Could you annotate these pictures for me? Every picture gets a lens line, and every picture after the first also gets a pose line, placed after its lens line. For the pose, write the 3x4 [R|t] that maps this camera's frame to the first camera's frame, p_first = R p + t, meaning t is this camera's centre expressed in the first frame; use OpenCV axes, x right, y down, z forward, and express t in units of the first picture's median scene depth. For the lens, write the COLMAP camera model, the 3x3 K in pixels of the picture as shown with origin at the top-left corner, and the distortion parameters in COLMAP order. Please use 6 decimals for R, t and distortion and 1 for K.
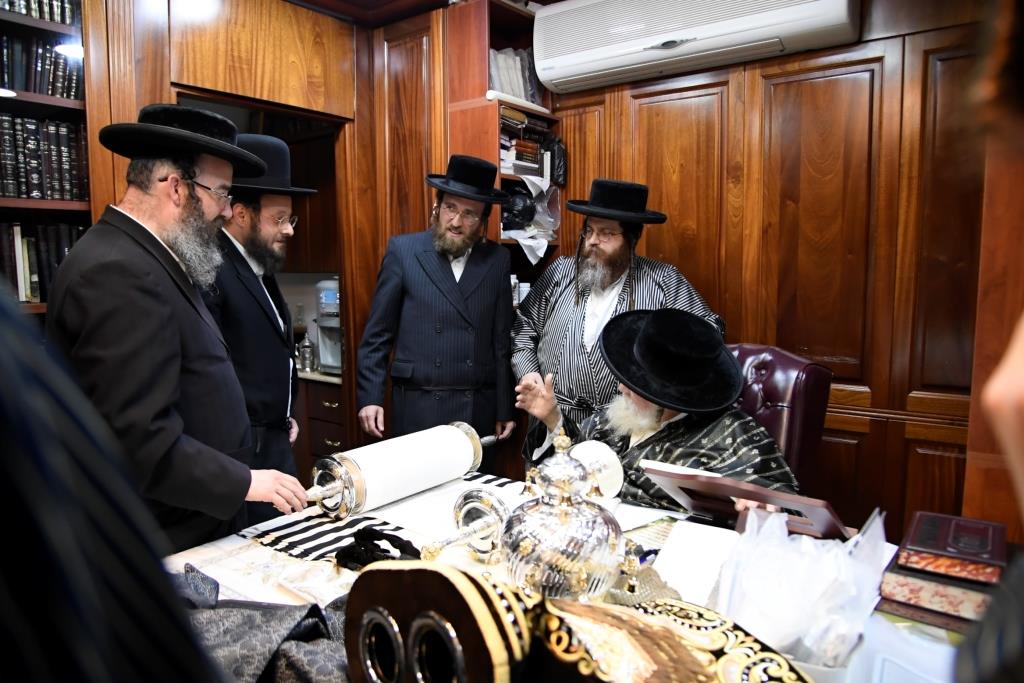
lens RADIAL K [[690.4, 0, 492.2], [0, 690.4, 343.8], [0, 0, 1]] dist [-0.111454, 0.048739]
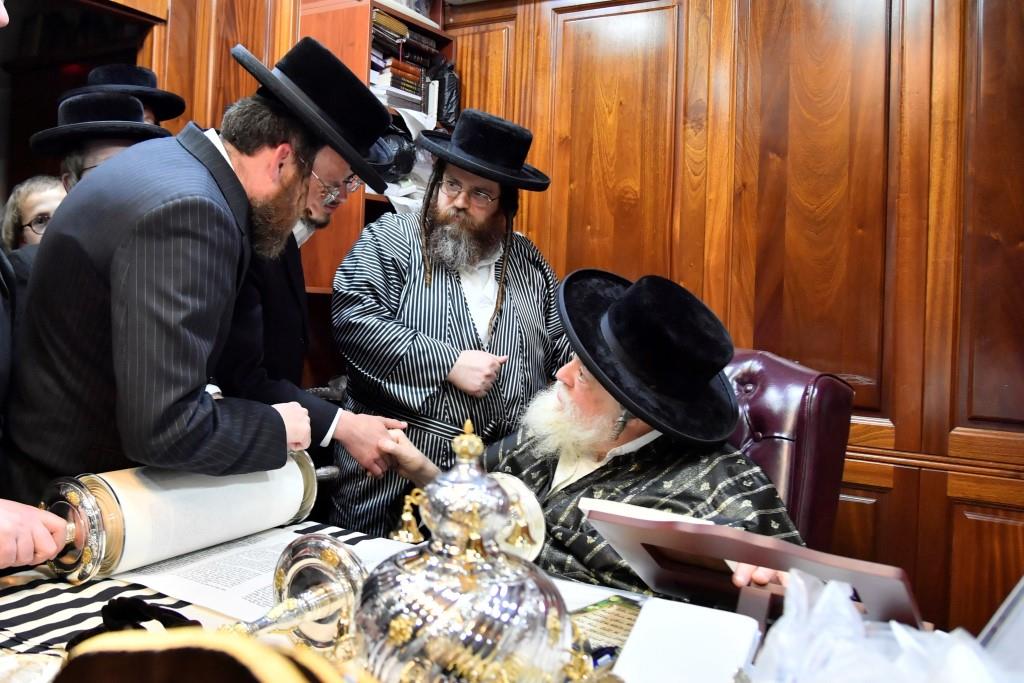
lens RADIAL K [[903.0, 0, 399.6], [0, 903.0, 264.9], [0, 0, 1]] dist [-0.051207, 0.010454]
pose [[0.997134, 0.047545, 0.058852, -0.003727], [-0.039883, 0.991339, -0.125126, 0.041175], [-0.064291, 0.122420, 0.990394, 0.106092]]
